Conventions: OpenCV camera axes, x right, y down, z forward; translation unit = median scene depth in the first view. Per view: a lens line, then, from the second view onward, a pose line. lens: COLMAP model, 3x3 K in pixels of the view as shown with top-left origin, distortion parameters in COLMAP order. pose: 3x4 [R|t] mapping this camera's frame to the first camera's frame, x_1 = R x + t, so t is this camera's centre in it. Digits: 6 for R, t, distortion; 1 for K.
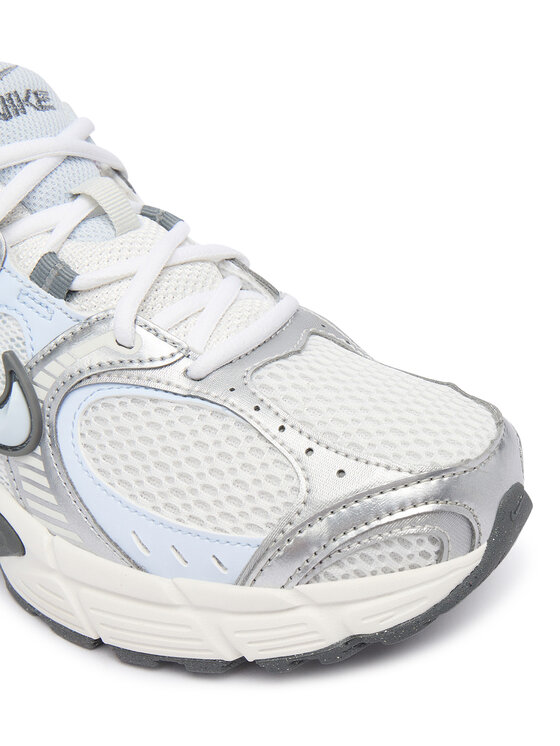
lens RADIAL K [[971.2, 0, 280.0], [0, 971.2, 373.0], [0, 0, 1]] dist [-0.029268, -0.023422]
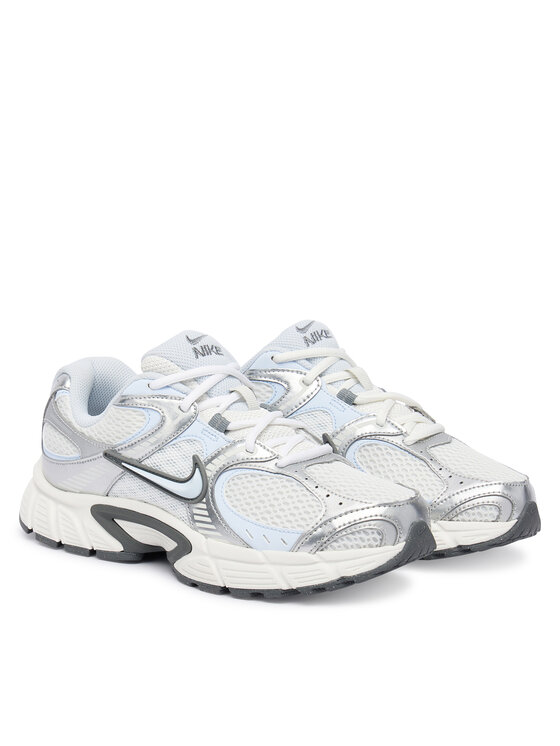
lens RADIAL K [[1892.1, 0, 280.0], [0, 1892.1, 373.0], [0, 0, 1]] dist [0.002271, -0.055105]
pose [[0.993571, 0.050097, -0.101522, 0.340467], [-0.082768, 0.933277, -0.349492, 1.316633], [0.077240, 0.355647, 0.931423, -3.102381]]
